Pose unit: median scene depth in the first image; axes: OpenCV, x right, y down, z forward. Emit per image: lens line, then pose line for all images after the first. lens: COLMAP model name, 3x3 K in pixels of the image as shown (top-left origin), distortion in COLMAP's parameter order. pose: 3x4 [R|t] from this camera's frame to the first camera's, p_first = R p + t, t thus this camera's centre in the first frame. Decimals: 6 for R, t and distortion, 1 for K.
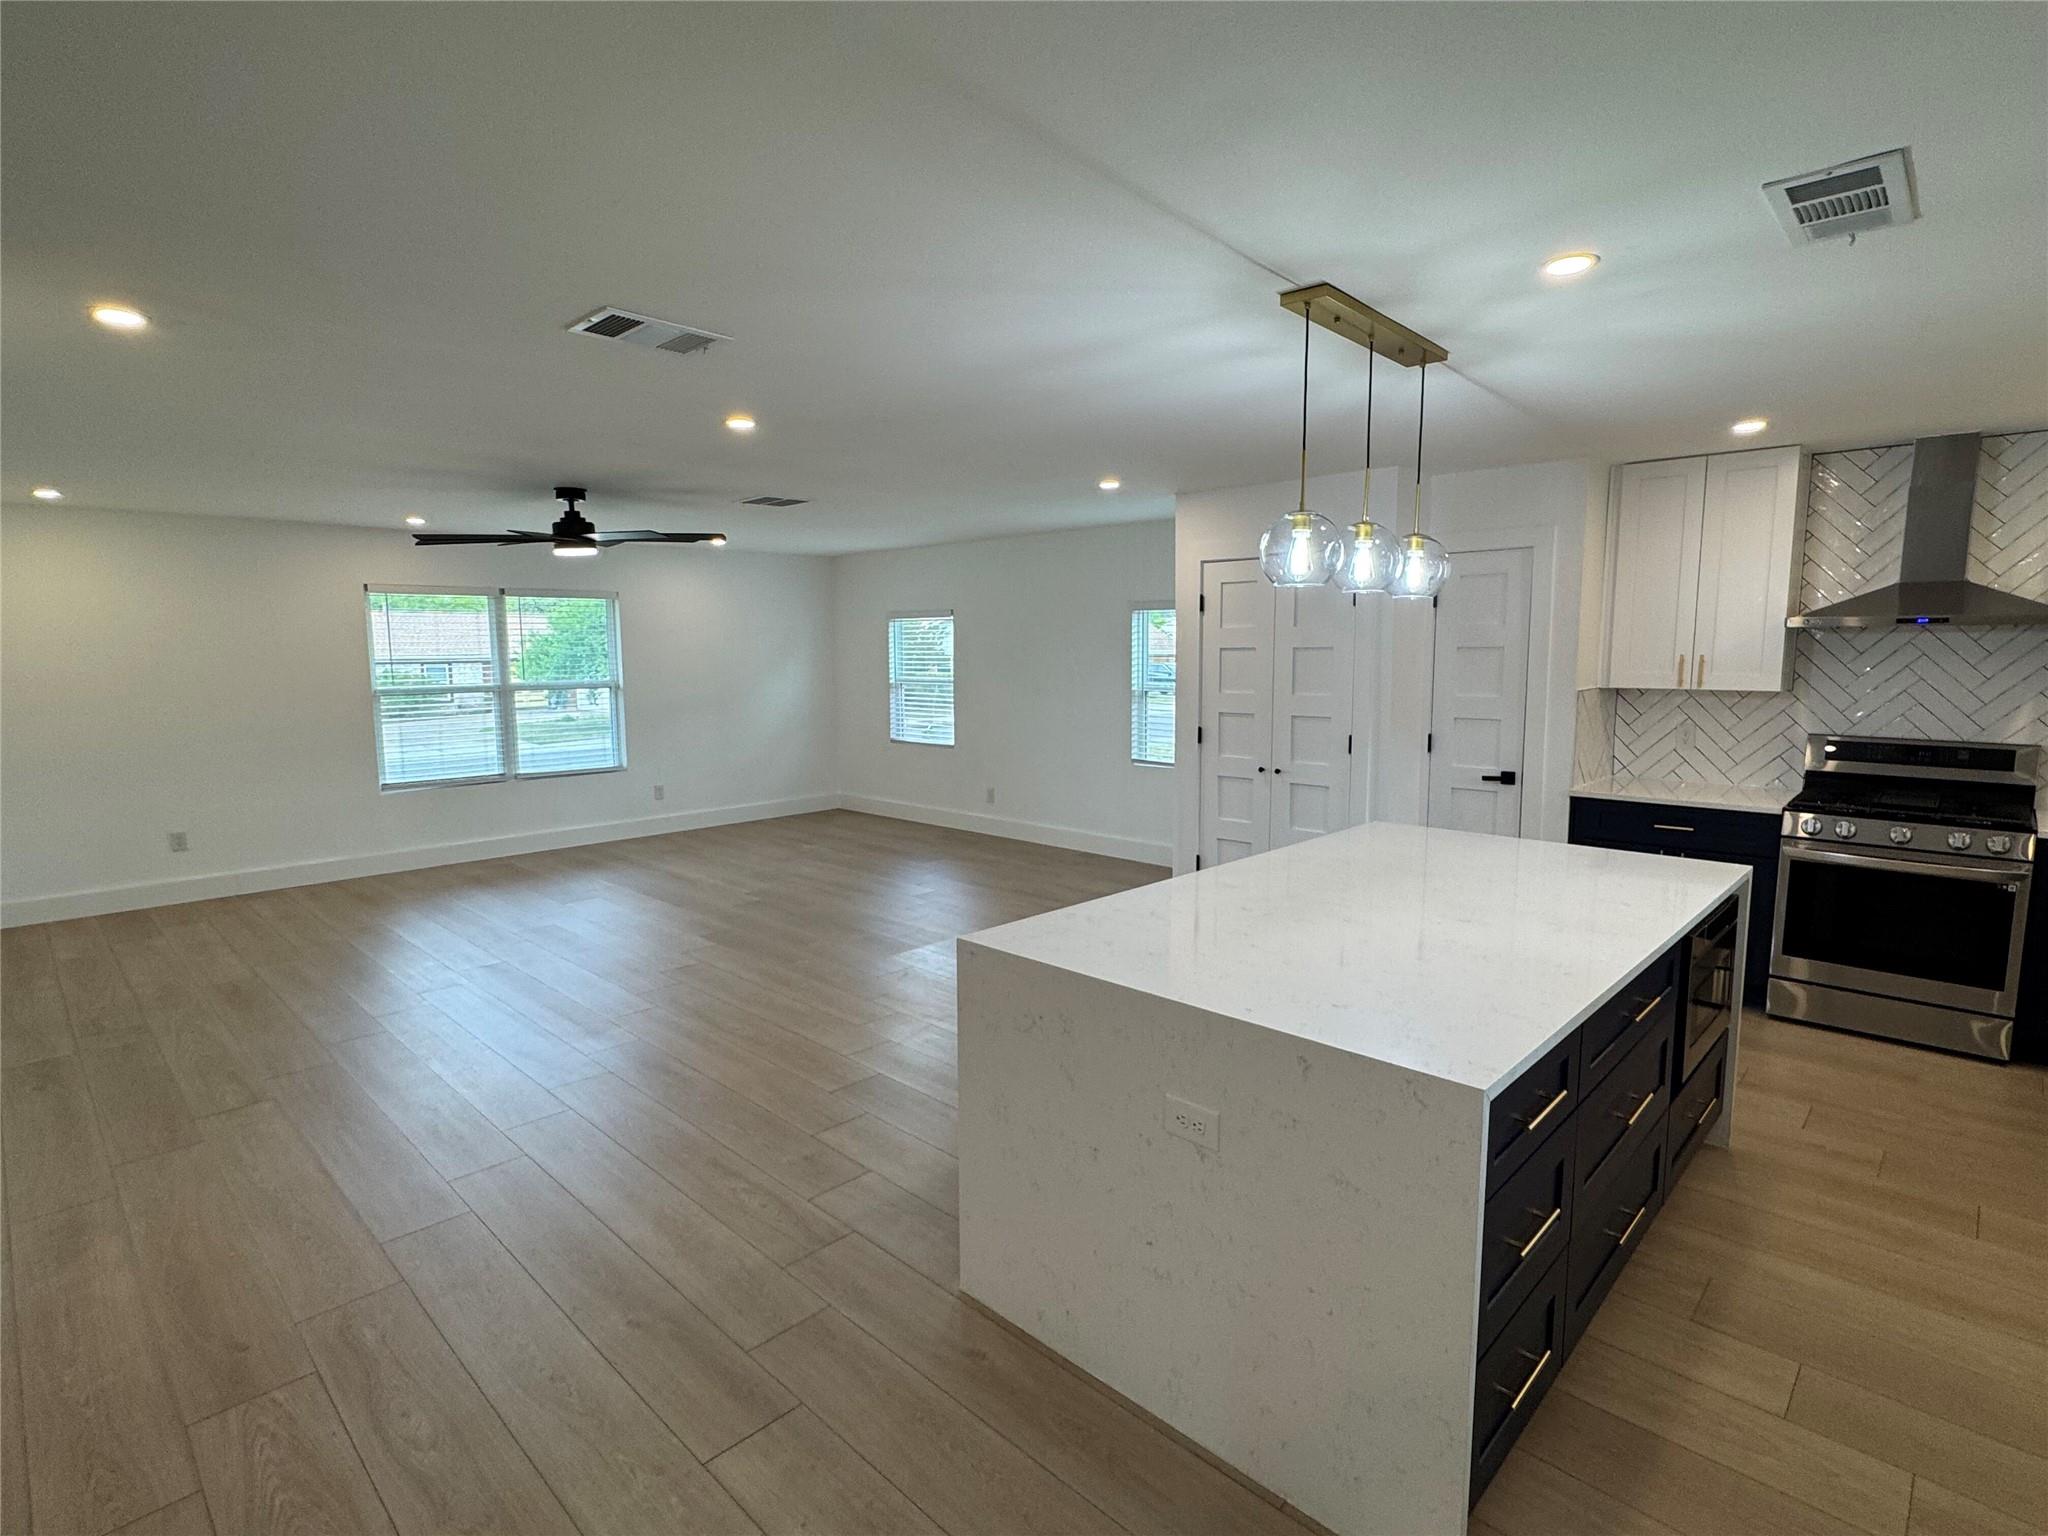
lens RADIAL K [[1018.2, 0, 1024.0], [0, 1018.2, 768.0], [0, 0, 1]] dist [-0.003317, 0.000408]
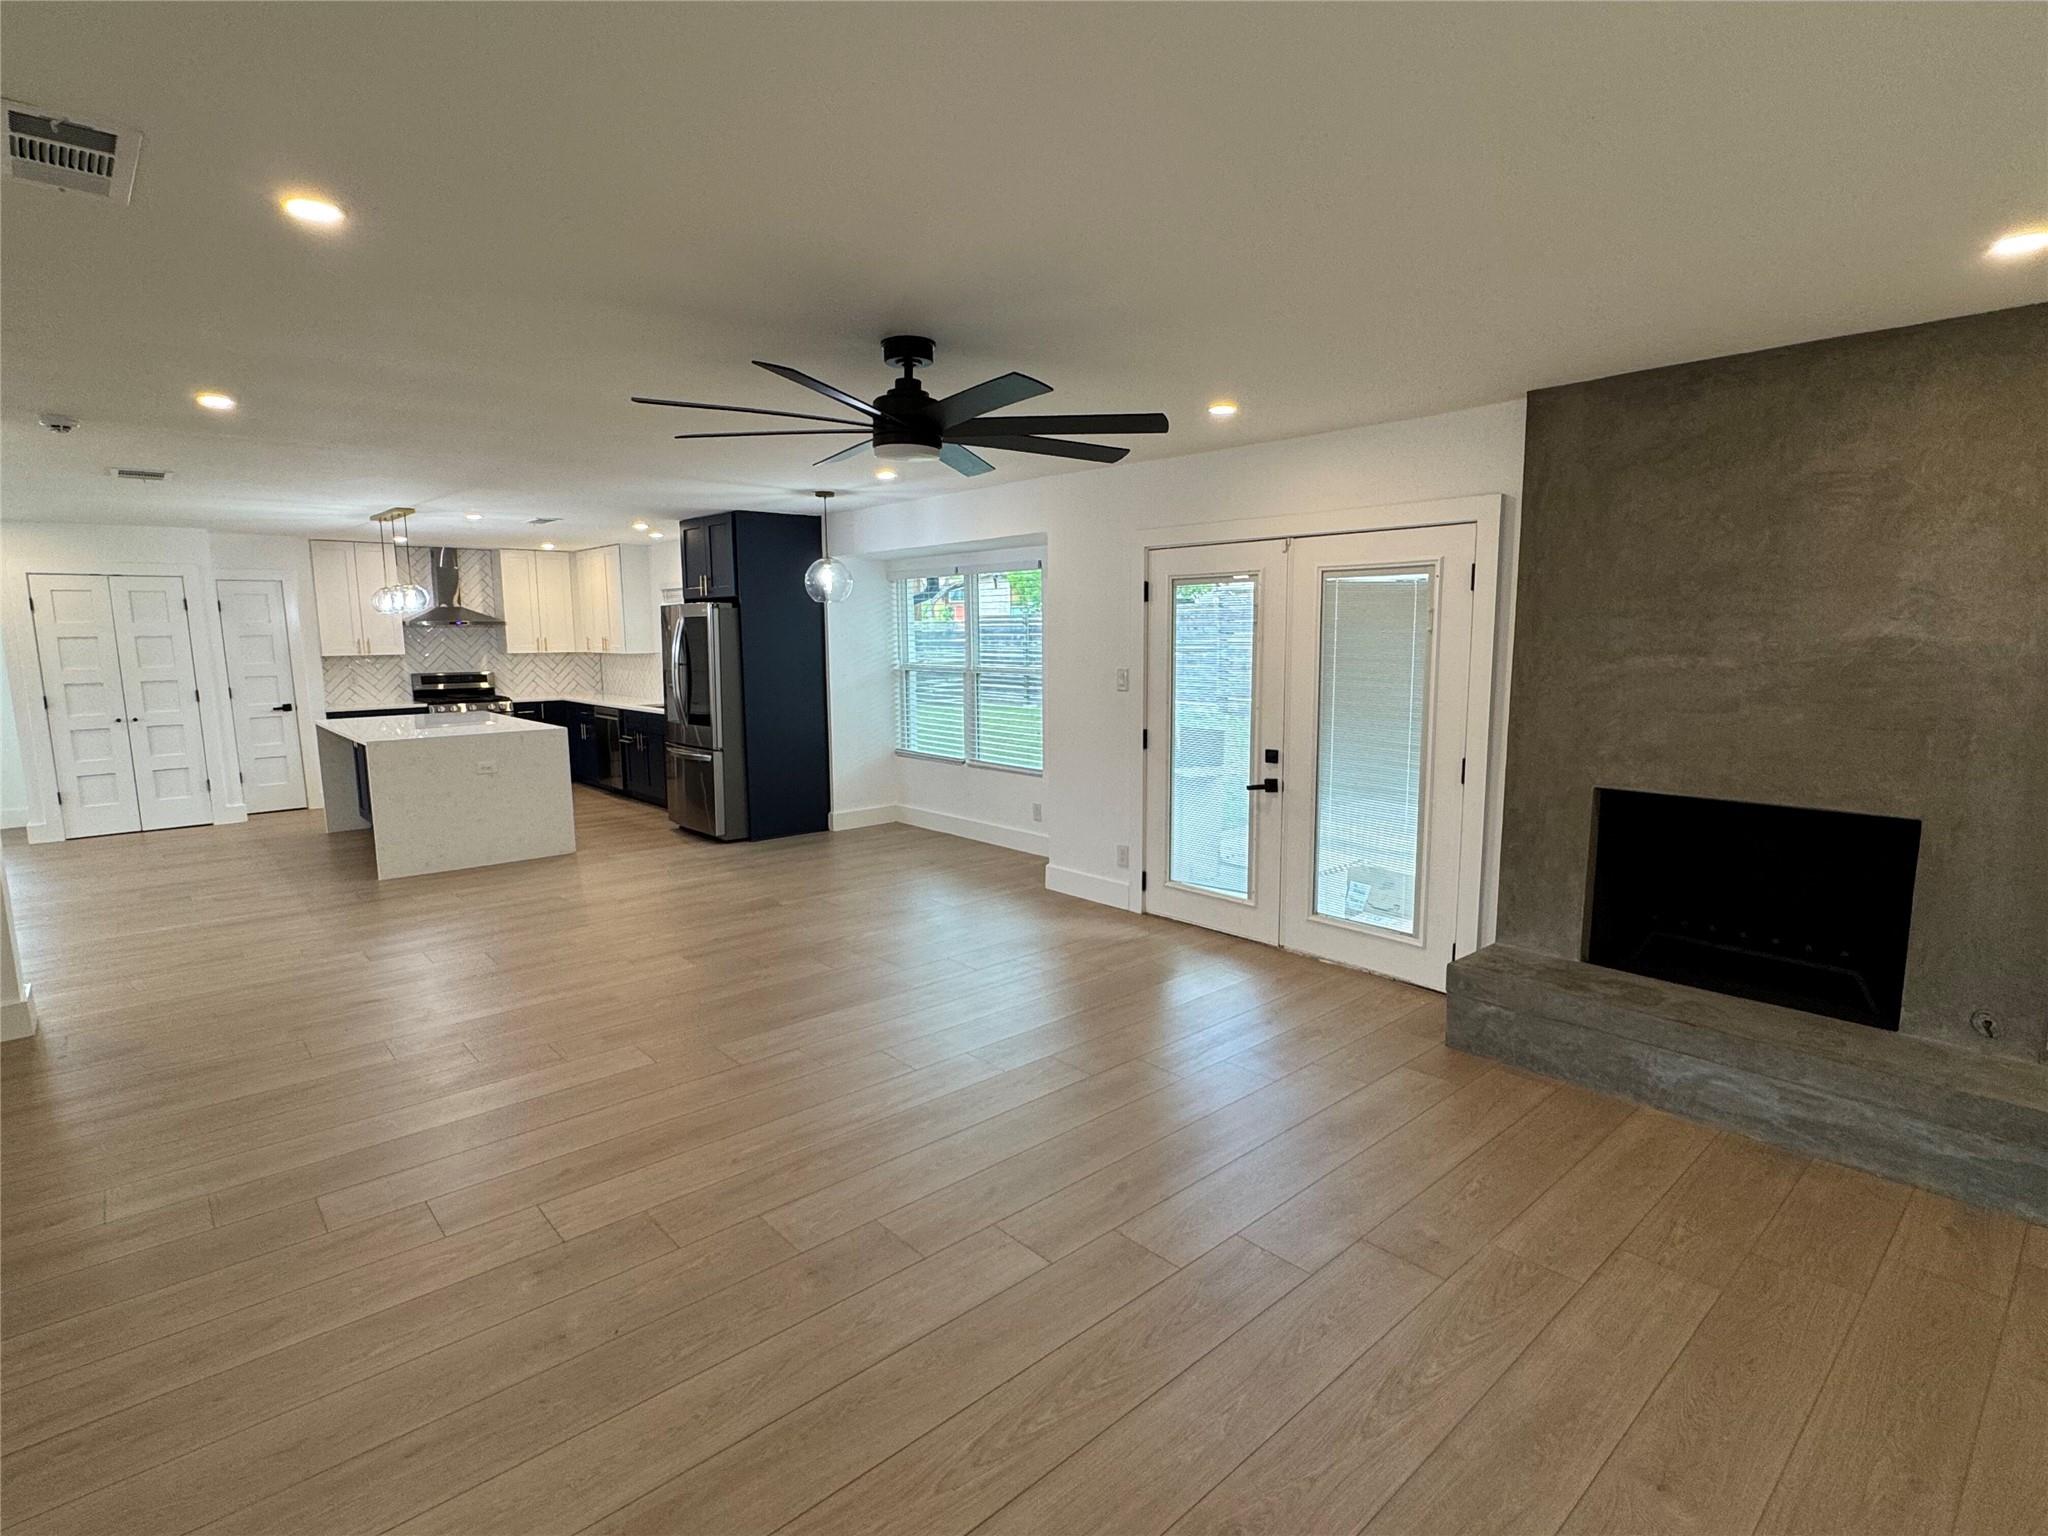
lens RADIAL K [[1025.6, 0, 1013.1], [0, 1025.6, 756.4], [0, 0, 1]] dist [0.001133, 0.000573]
pose [[0.080447, -0.121052, 0.989381, -1.285267], [0.129231, 0.985487, 0.110067, 0.063754], [-0.988346, 0.119004, 0.094923, -0.454389]]
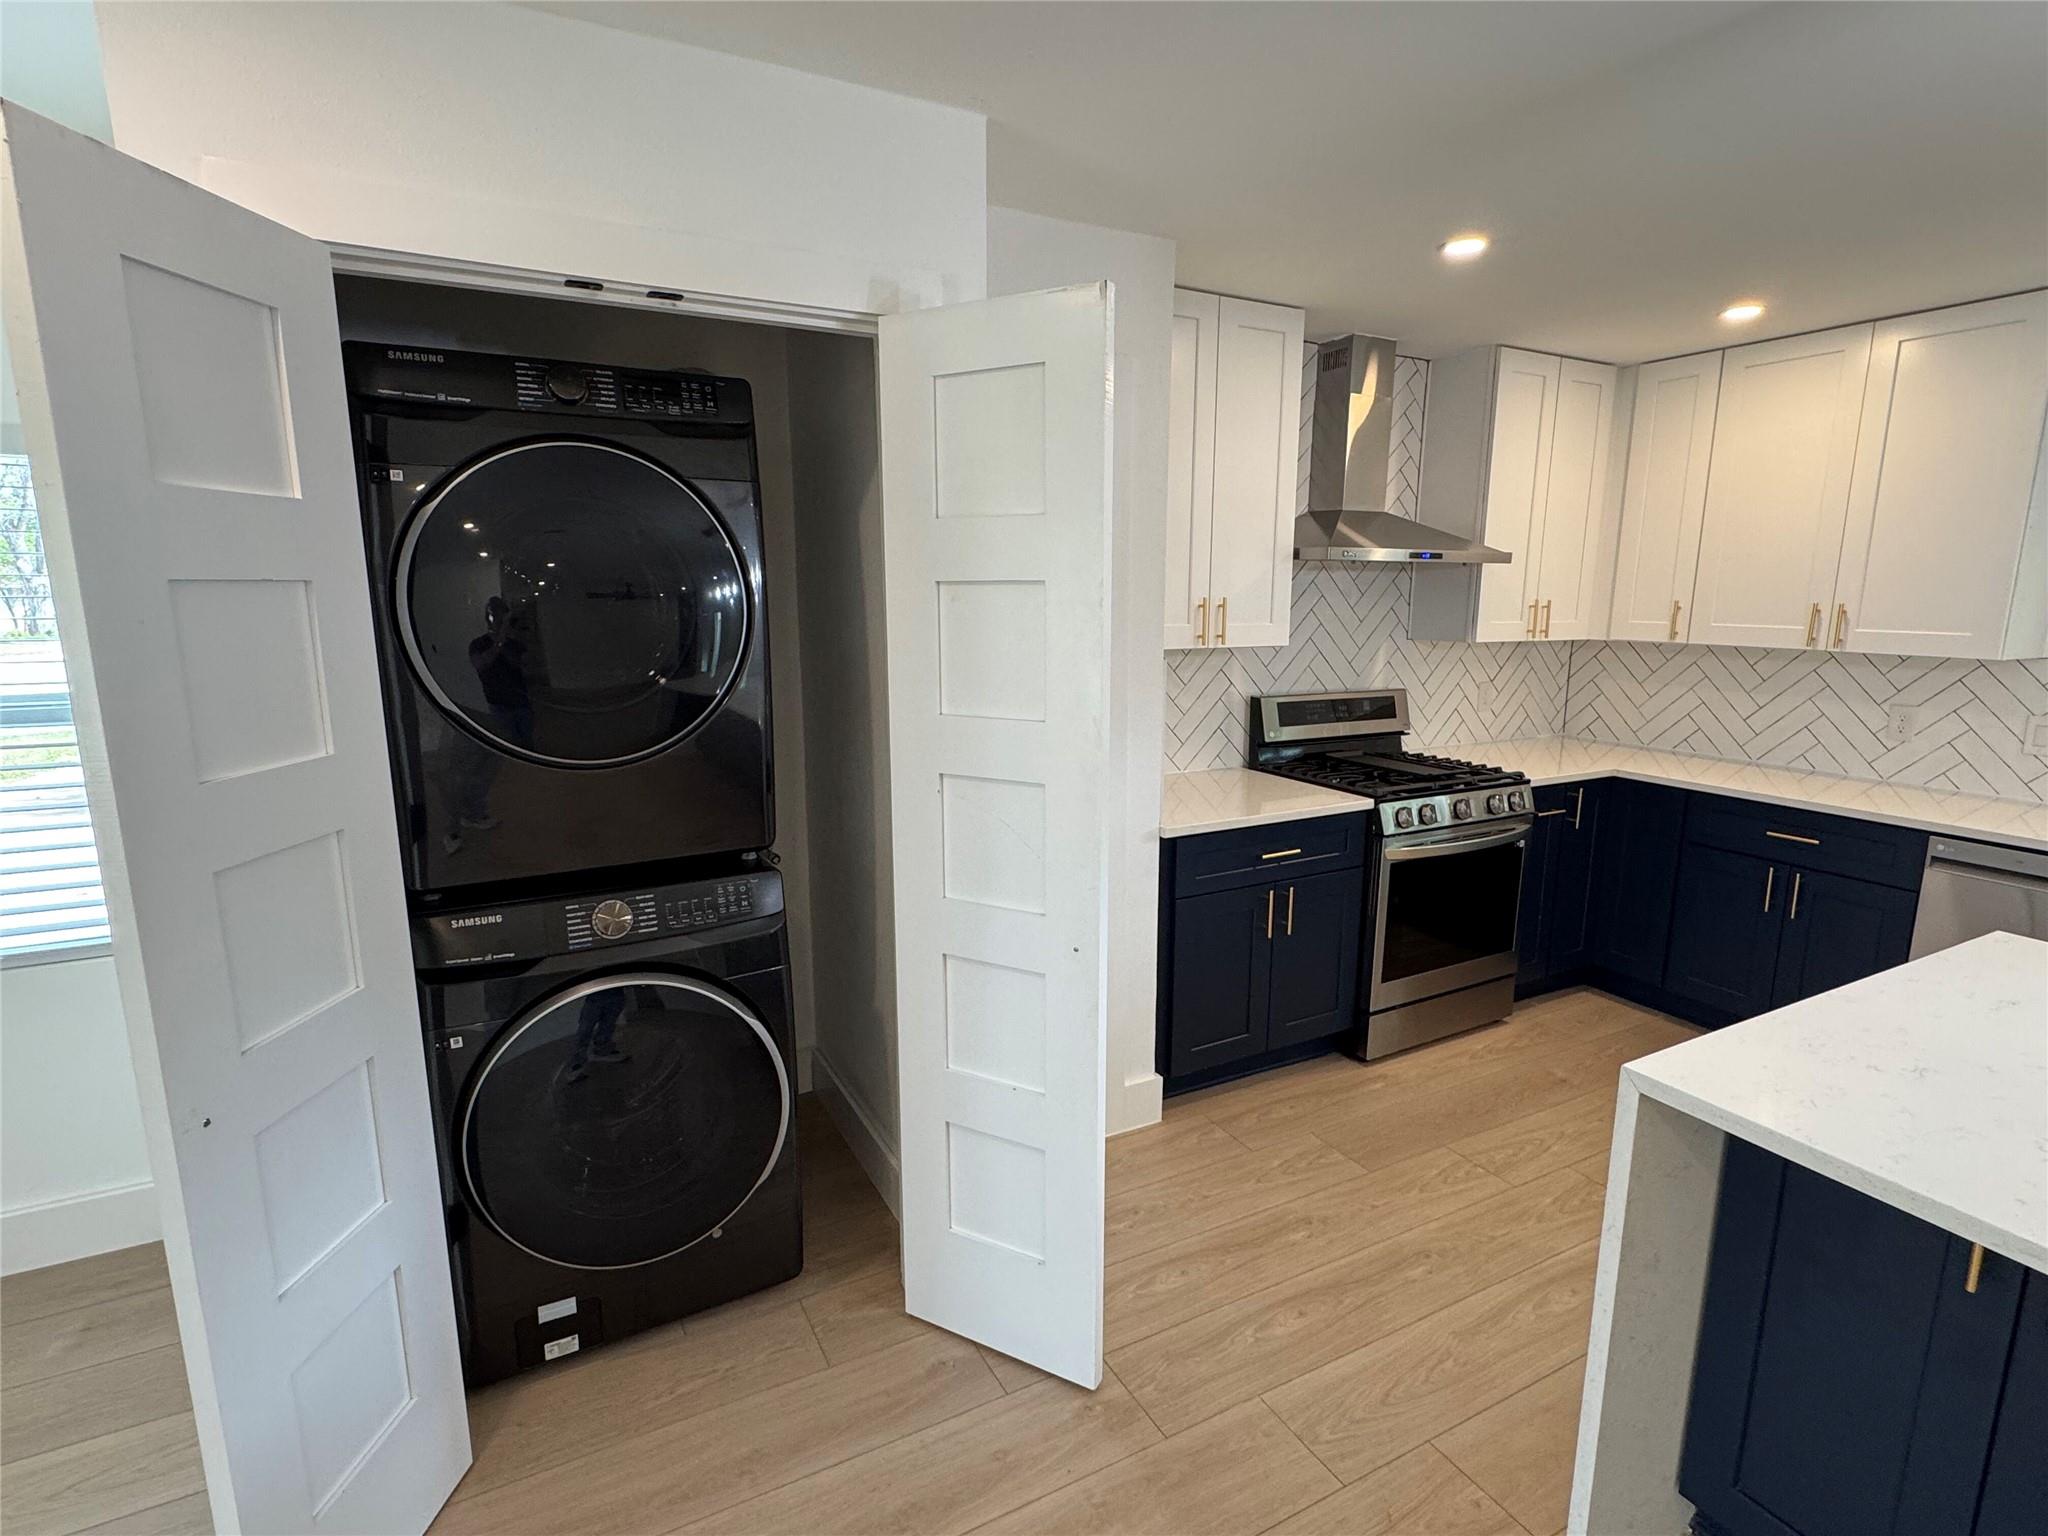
lens RADIAL K [[1018.2, 0, 1024.0], [0, 1018.2, 768.0], [0, 0, 1]] dist [-0.003317, 0.000408]
pose [[0.310781, -0.160117, 0.936898, -0.039391], [0.111814, 0.985023, 0.131252, -0.099601], [-0.943882, 0.063968, 0.324030, 0.882887]]
